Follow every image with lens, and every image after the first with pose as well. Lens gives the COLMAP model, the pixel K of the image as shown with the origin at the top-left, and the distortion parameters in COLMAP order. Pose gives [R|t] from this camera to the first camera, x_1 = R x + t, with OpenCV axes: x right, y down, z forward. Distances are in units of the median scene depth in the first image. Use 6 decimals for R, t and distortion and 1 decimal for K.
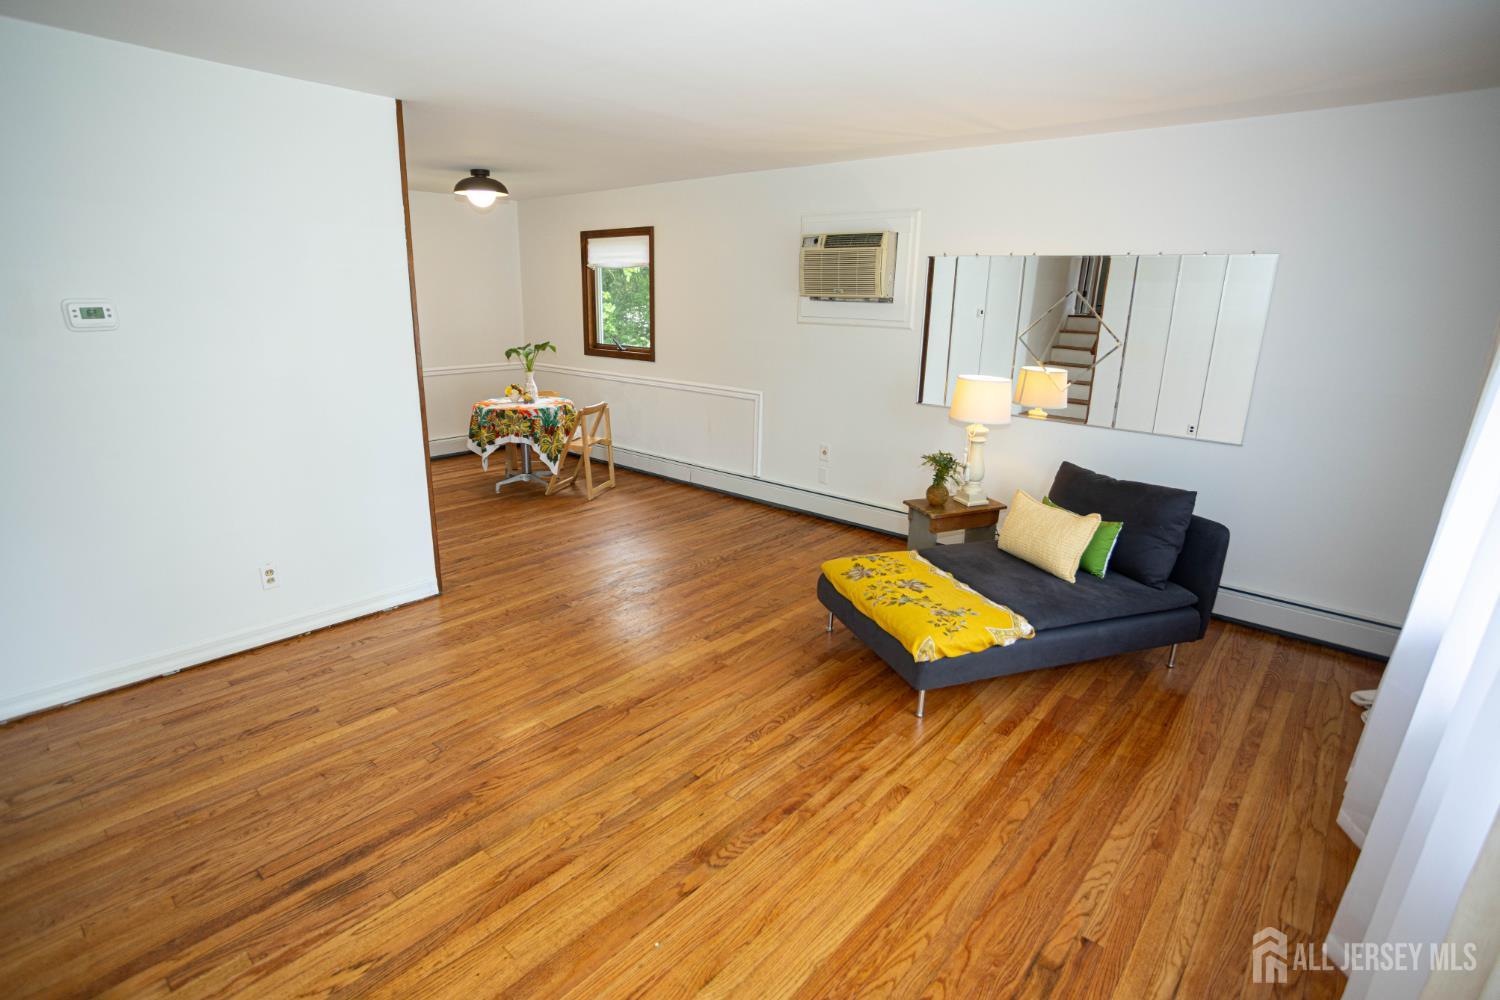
lens RADIAL K [[742.2, 0, 742.4], [0, 742.2, 508.5], [0, 0, 1]] dist [-0.022540, 0.007205]
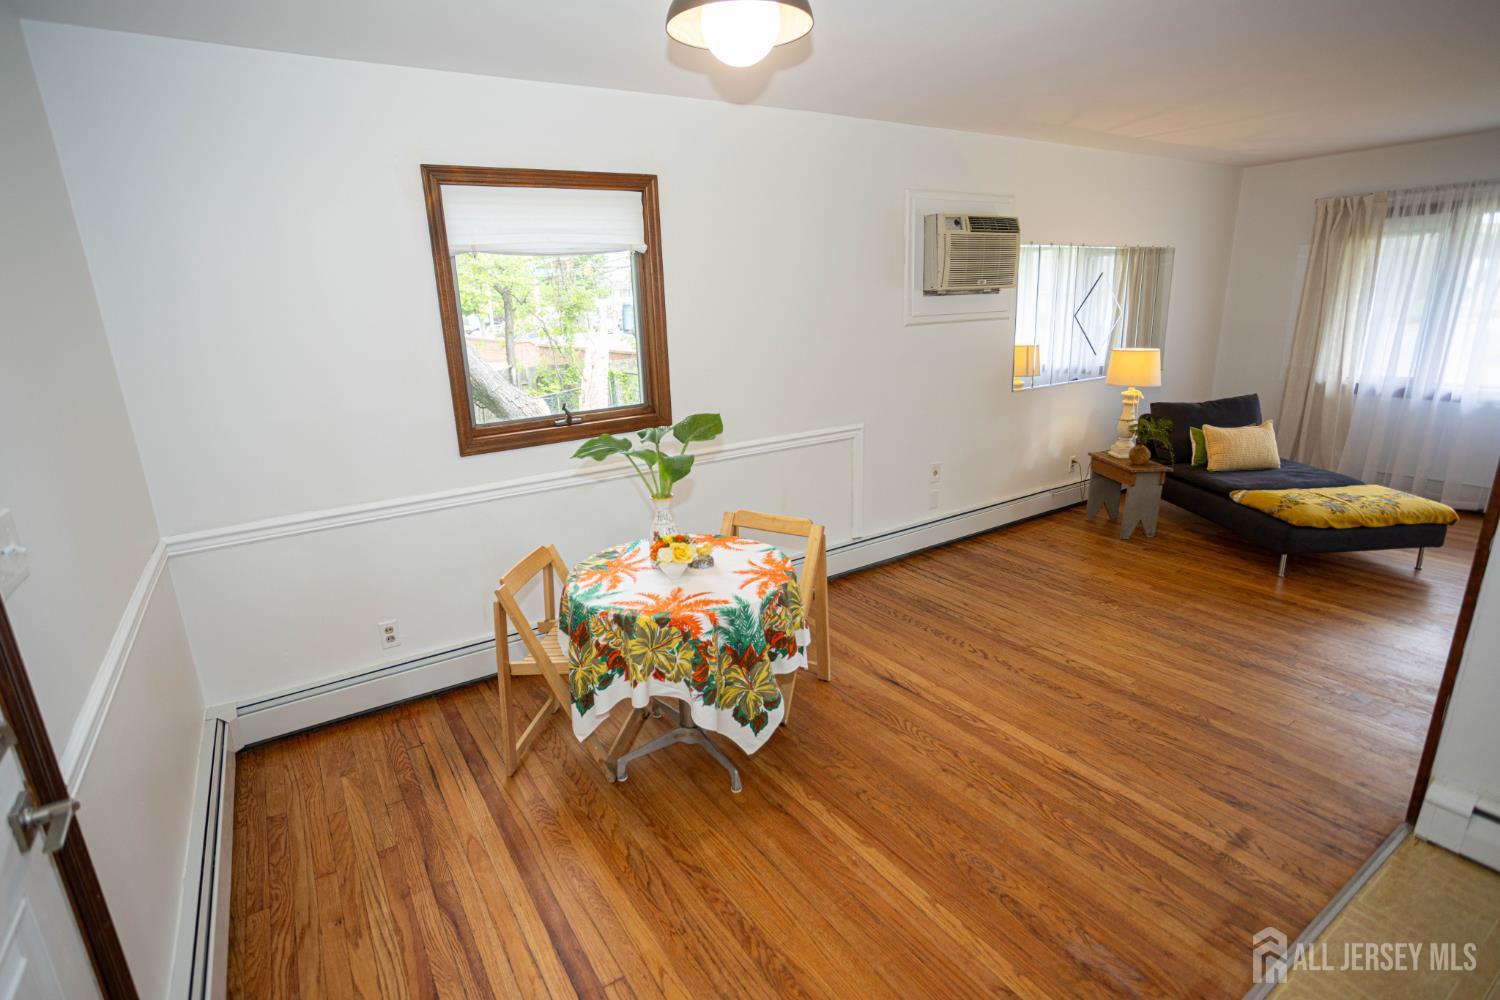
lens RADIAL K [[742.2, 0, 746.6], [0, 742.2, 508.3], [0, 0, 1]] dist [-0.022540, 0.007205]
pose [[0.263553, -0.296025, 0.918101, -1.188395], [0.308242, 0.927696, 0.210634, -0.454313], [-0.914072, 0.227484, 0.335744, 1.472847]]
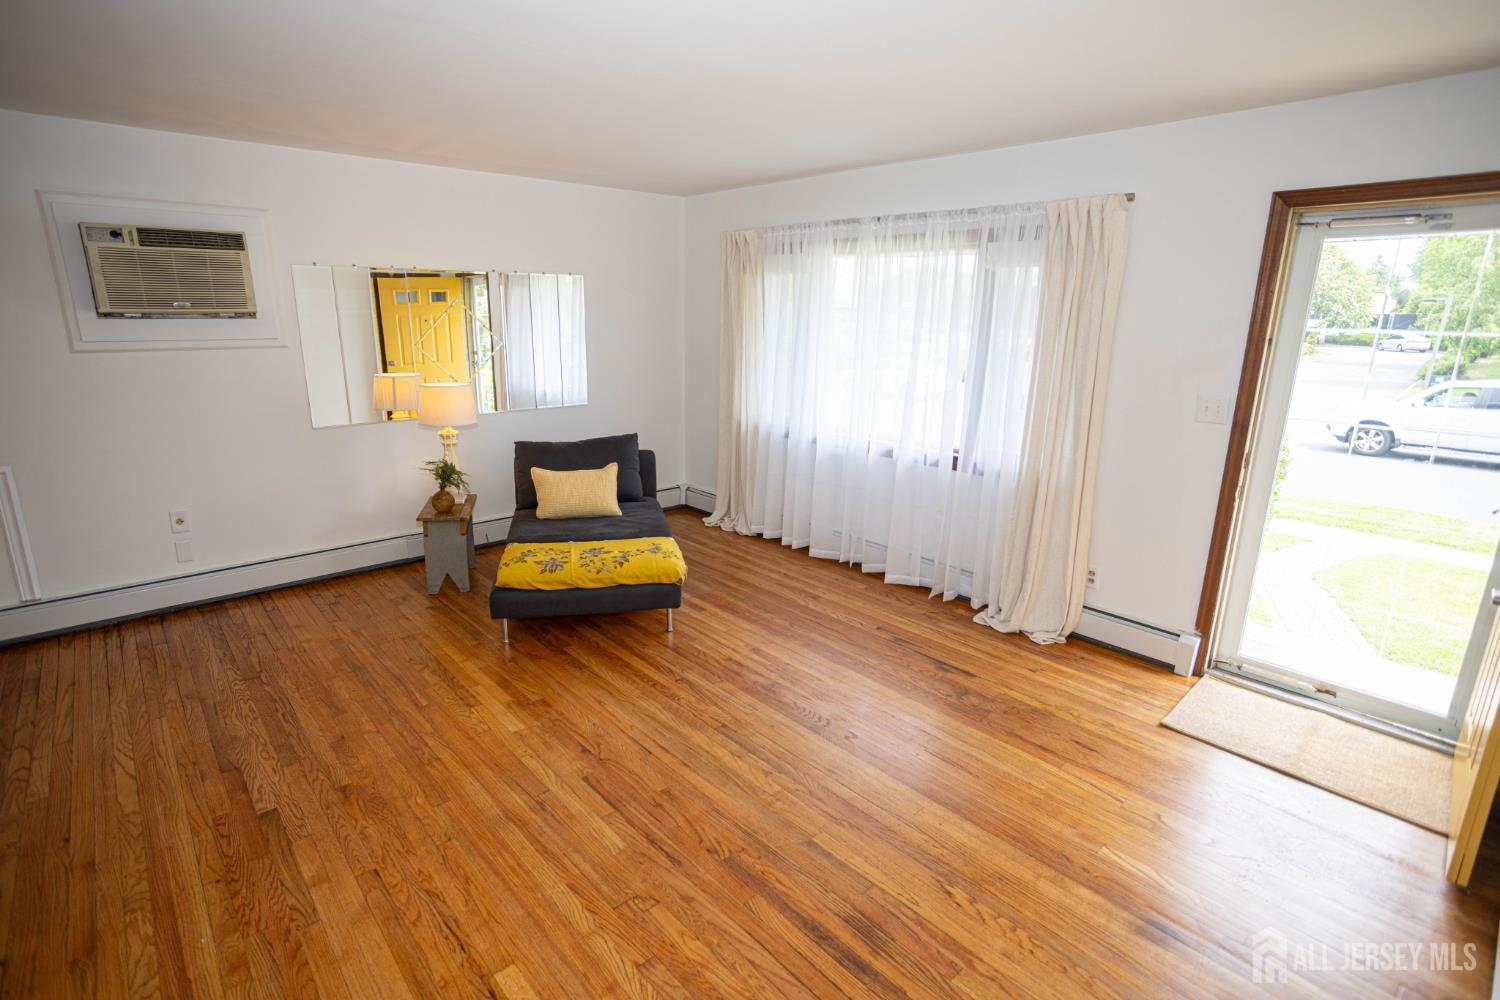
lens RADIAL K [[742.2, 0, 739.3], [0, 742.2, 500.8], [0, 0, 1]] dist [-0.022540, 0.007205]
pose [[0.127459, -0.263693, 0.956149, -0.822304], [0.270532, 0.936702, 0.222266, -0.168781], [-0.954236, 0.230339, 0.190729, 0.512985]]
